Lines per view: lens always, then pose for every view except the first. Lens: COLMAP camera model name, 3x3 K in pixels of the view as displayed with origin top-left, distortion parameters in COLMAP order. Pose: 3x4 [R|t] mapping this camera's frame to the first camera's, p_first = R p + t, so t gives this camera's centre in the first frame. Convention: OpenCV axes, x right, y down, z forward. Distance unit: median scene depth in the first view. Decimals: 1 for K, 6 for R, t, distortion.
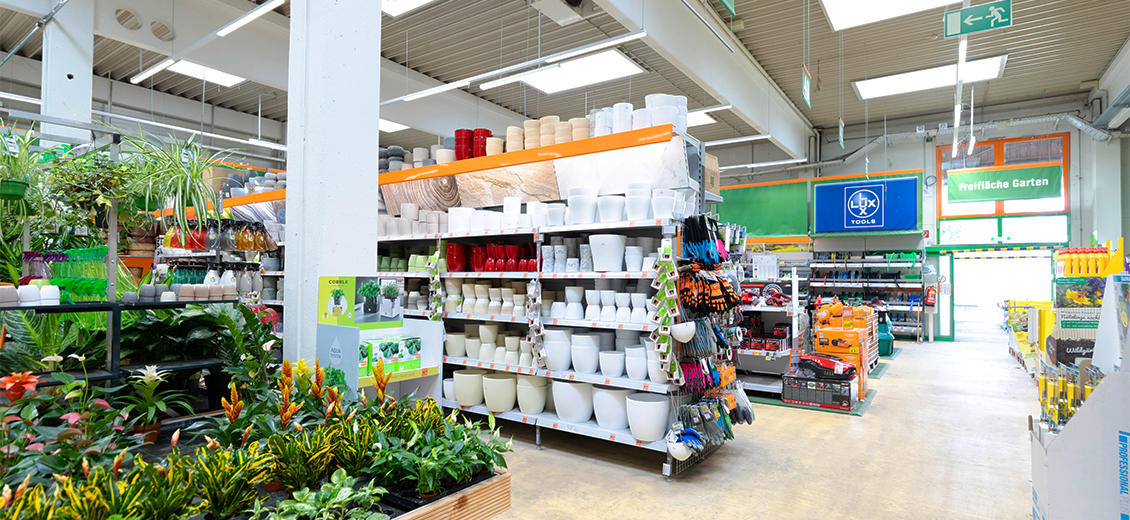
lens RADIAL K [[551.5, 0, 565.0], [0, 551.5, 260.0], [0, 0, 1]] dist [0.008783, -0.000852]
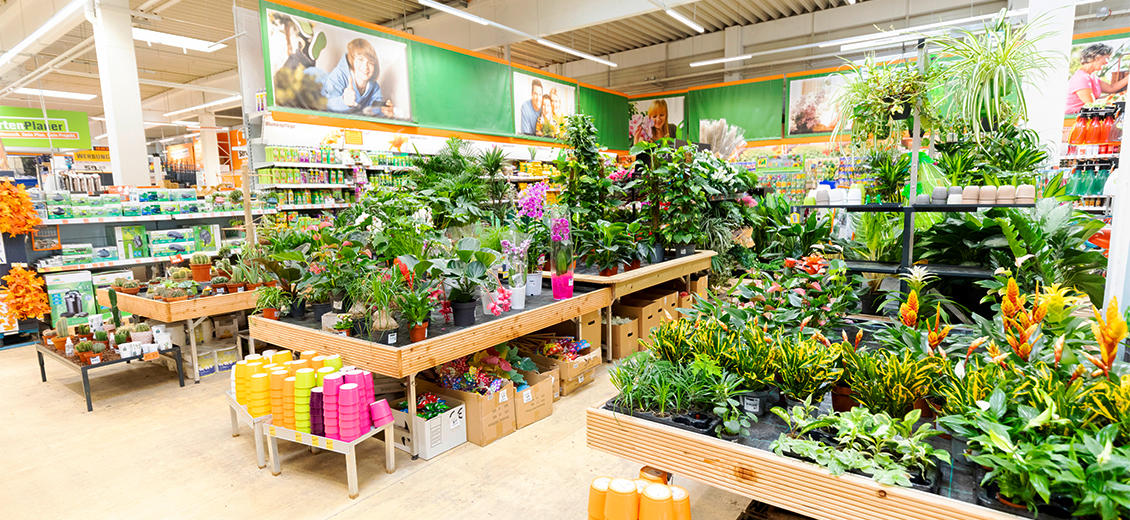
lens RADIAL K [[551.5, 0, 565.0], [0, 551.5, 260.0], [0, 0, 1]] dist [0.008783, -0.000852]
pose [[-0.017165, 0.128143, -0.991607, 0.542566], [0.057717, 0.990227, 0.126965, 0.018647], [0.998185, -0.055053, -0.024393, 0.705318]]
